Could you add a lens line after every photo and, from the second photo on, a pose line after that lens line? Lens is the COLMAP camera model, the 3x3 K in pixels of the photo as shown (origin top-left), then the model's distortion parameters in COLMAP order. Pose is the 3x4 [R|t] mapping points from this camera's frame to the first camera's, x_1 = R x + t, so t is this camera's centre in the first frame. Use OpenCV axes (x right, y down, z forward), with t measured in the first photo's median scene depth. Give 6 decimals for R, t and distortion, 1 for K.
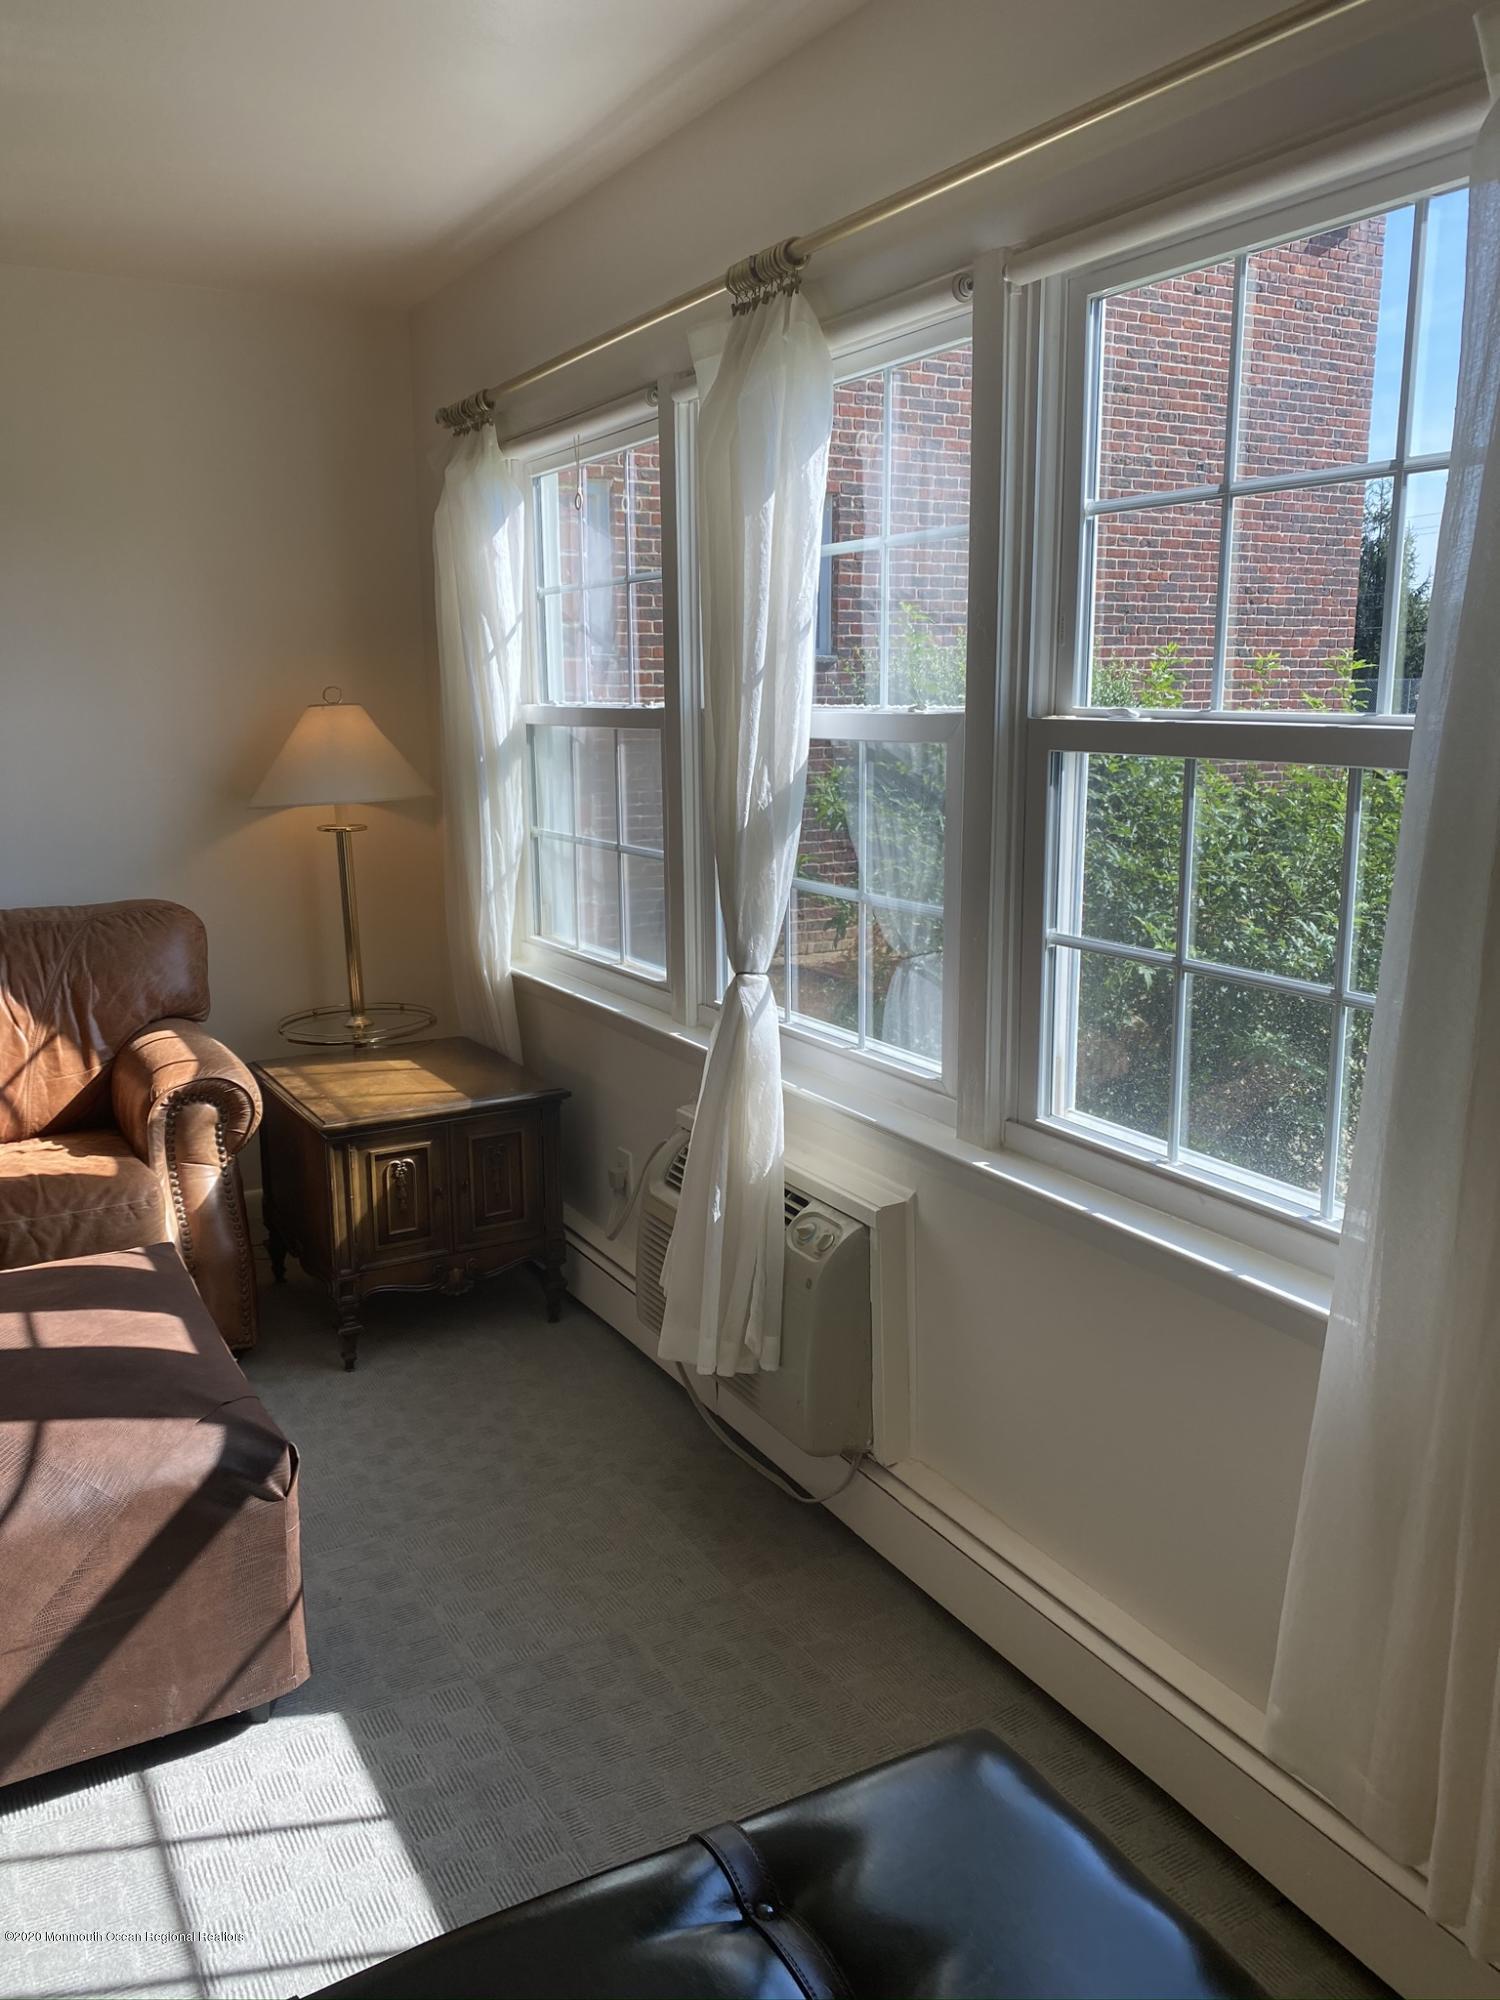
lens RADIAL K [[1550.8, 0, 750.0], [0, 1550.8, 1000.0], [0, 0, 1]] dist [0.147200, -0.389003]
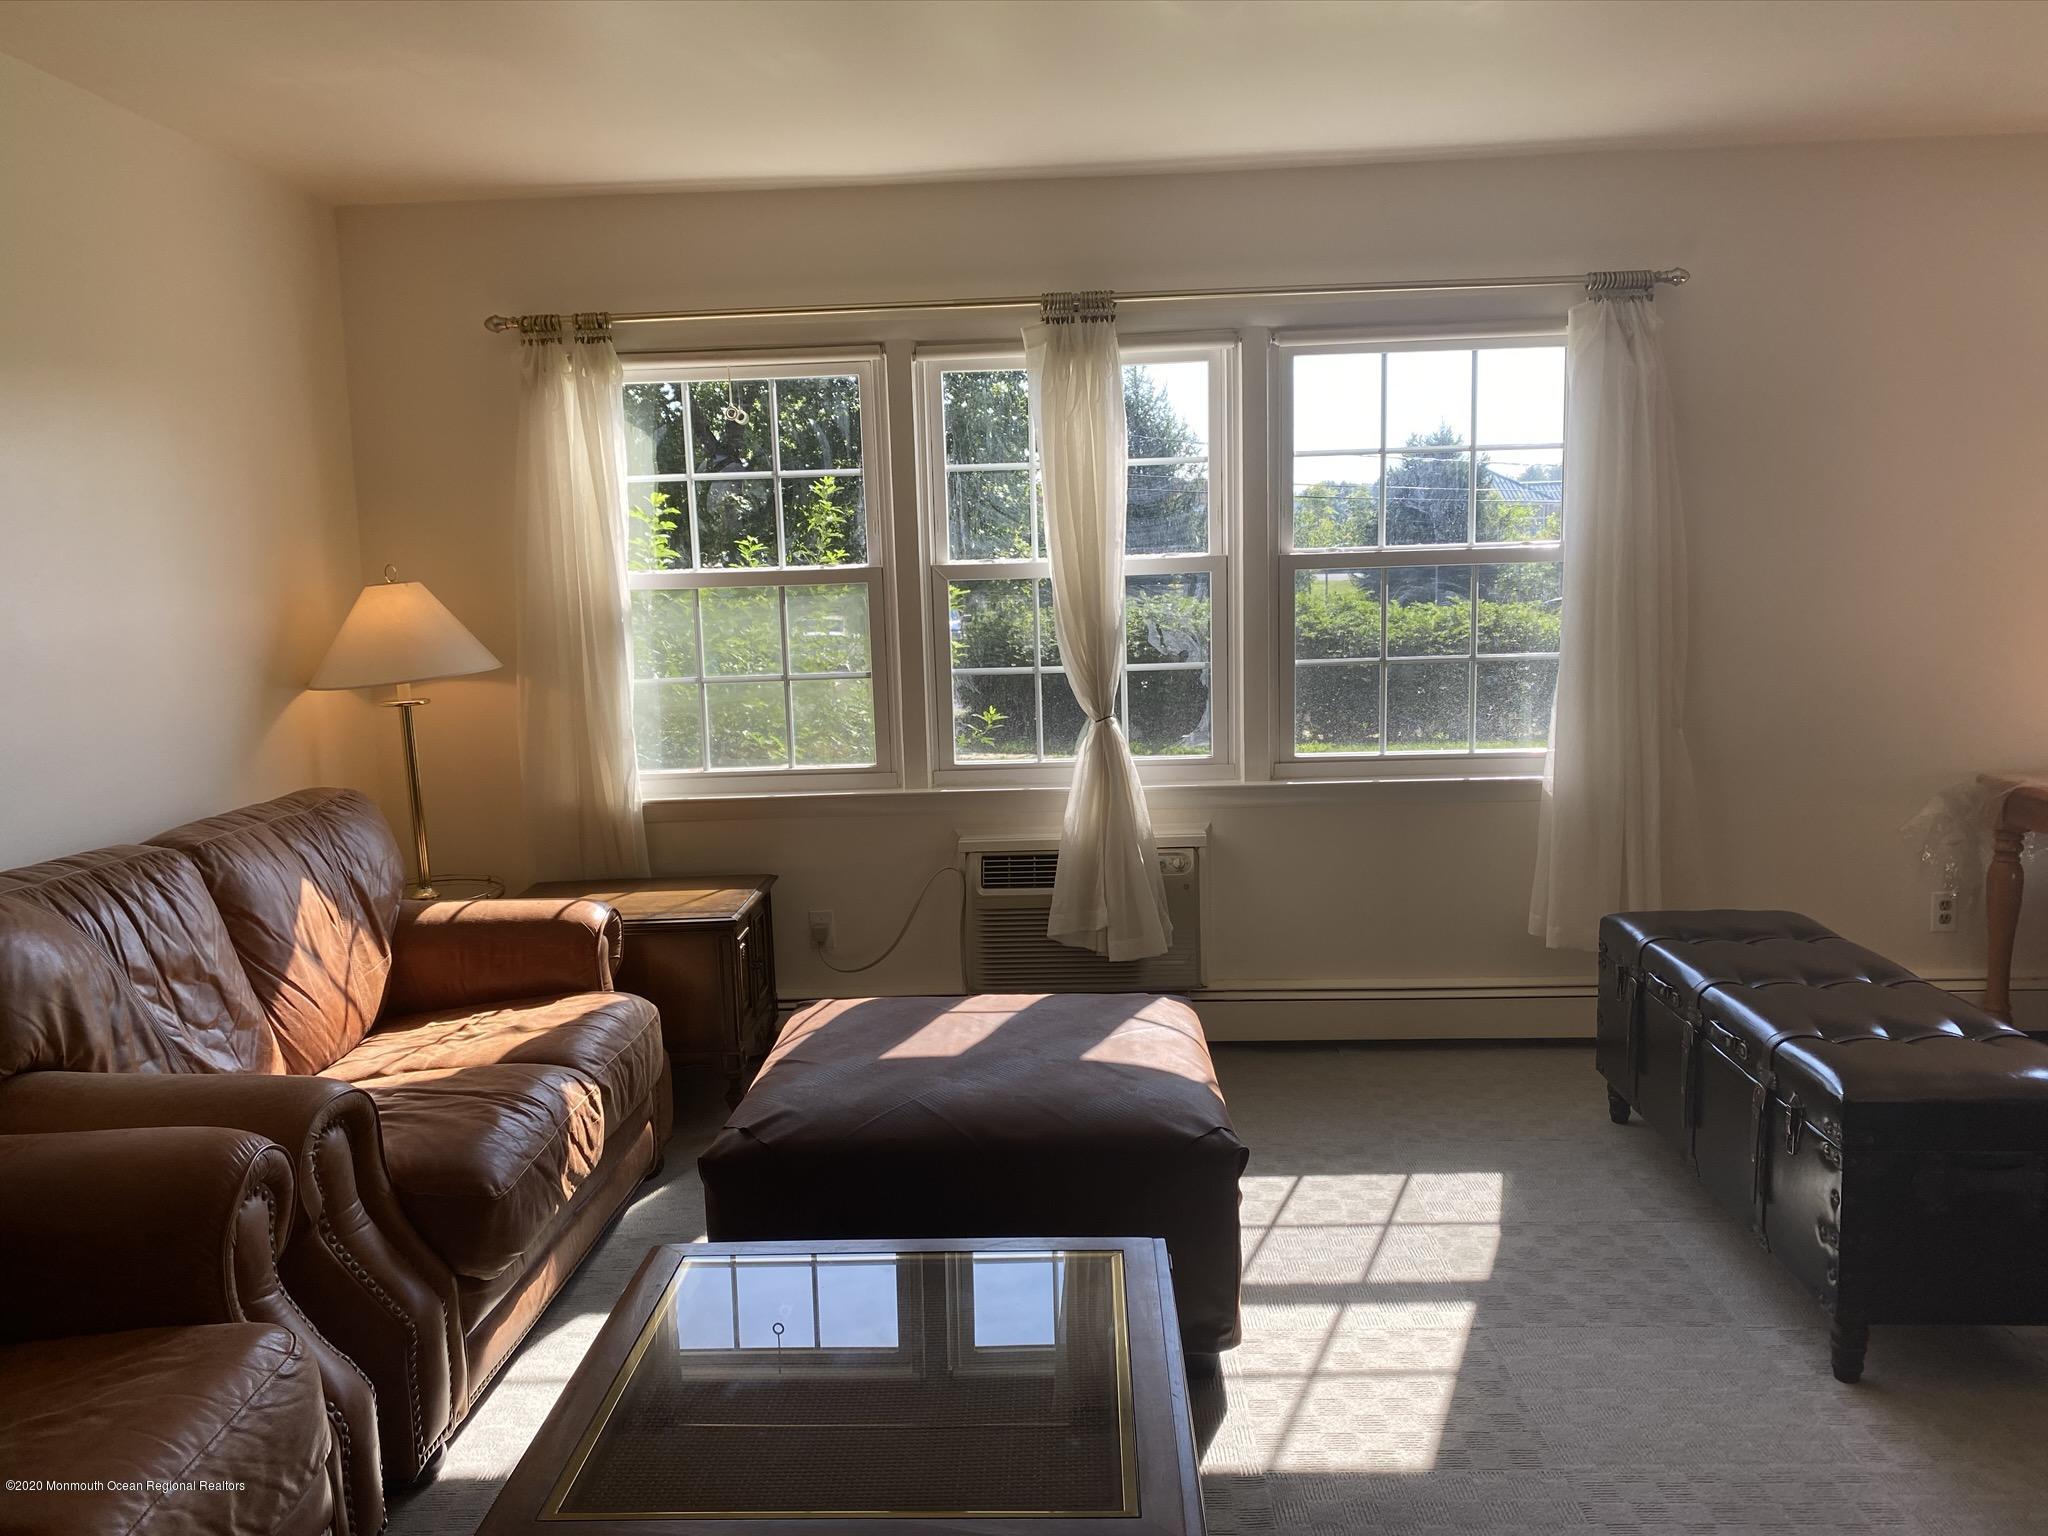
lens RADIAL K [[1597.0, 0, 1017.4], [0, 1597.0, 767.7], [0, 0, 1]] dist [0.053110, -0.038275]
pose [[0.534186, -0.128519, 0.835541, -1.022087], [0.196537, 0.980175, 0.025114, -0.018329], [-0.822203, 0.150799, 0.548854, 0.113532]]
